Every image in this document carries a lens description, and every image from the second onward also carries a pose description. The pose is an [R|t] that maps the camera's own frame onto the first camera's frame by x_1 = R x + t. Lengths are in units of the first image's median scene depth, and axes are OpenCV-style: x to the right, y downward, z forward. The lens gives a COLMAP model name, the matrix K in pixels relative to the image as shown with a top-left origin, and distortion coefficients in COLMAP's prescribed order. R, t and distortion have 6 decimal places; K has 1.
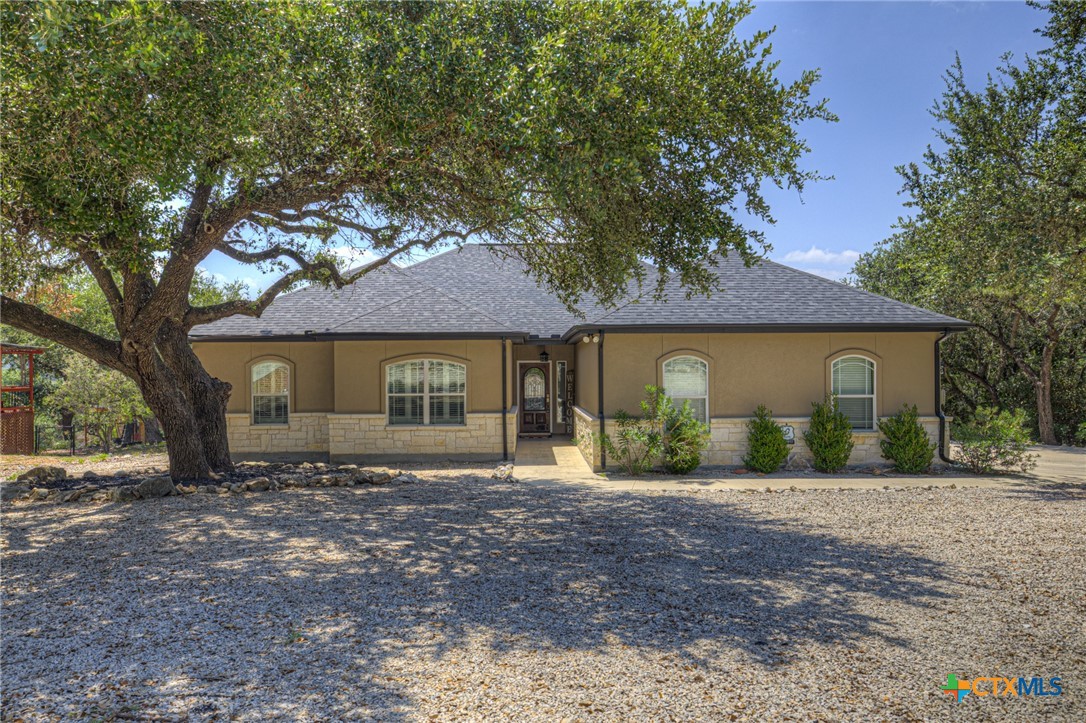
lens RADIAL K [[742.5, 0, 543.0], [0, 742.5, 361.5], [0, 0, 1]] dist [0.003323, 0.001164]
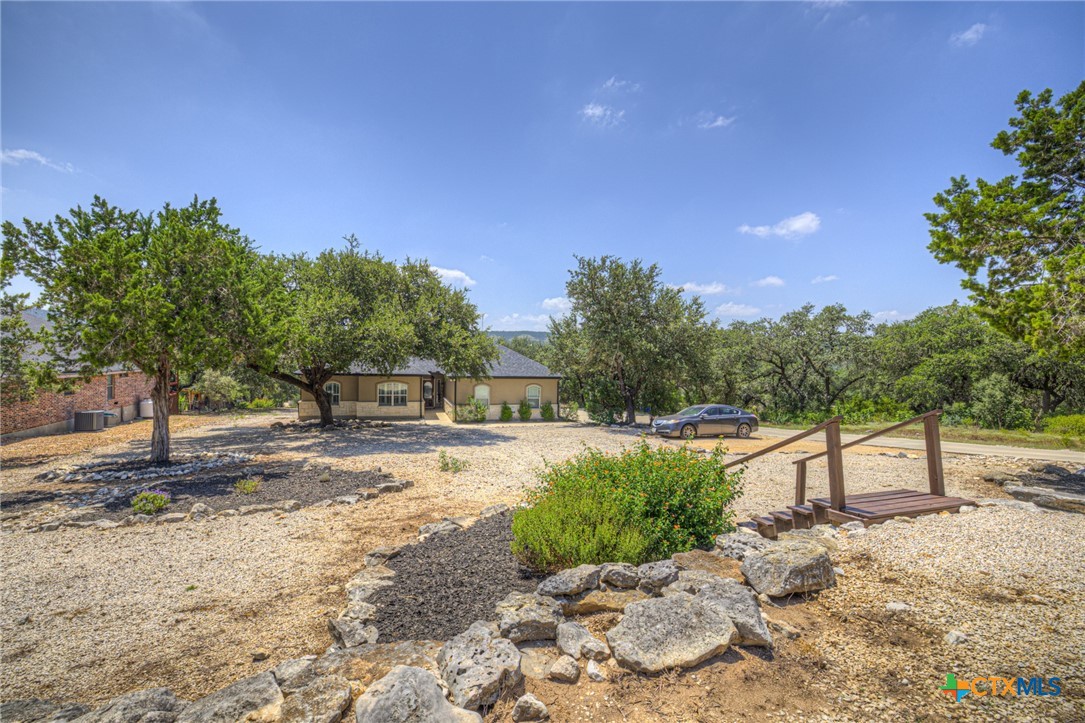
lens RADIAL K [[467.7, 0, 540.5], [0, 467.7, 365.3], [0, 0, 1]] dist [-0.042993, 0.017291]
pose [[0.962514, 0.021747, 0.270357, -0.109285], [-0.030570, 0.999127, 0.028467, -0.155958], [-0.269502, -0.035665, 0.962339, -0.977880]]
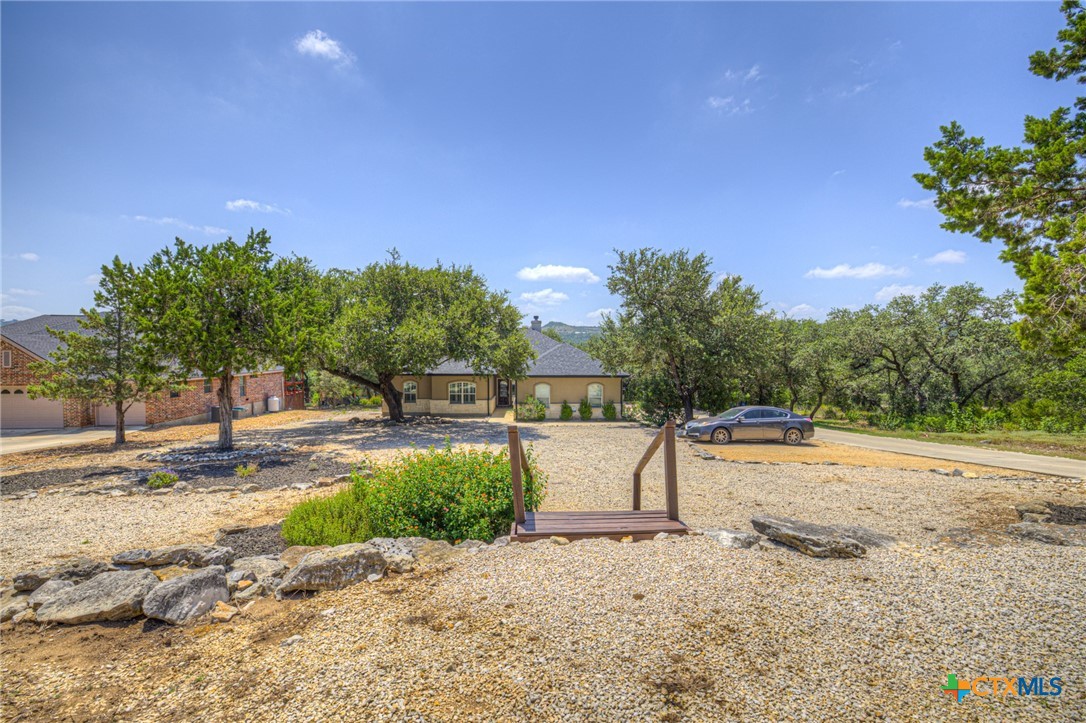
lens RADIAL K [[473.7, 0, 543.0], [0, 473.7, 361.5], [0, 0, 1]] dist [-0.028750, 0.000810]
pose [[0.999968, 0.007993, -0.001009, 0.194472], [-0.007957, 0.999465, 0.031737, -0.169601], [0.001262, -0.031728, 0.999496, -1.037553]]
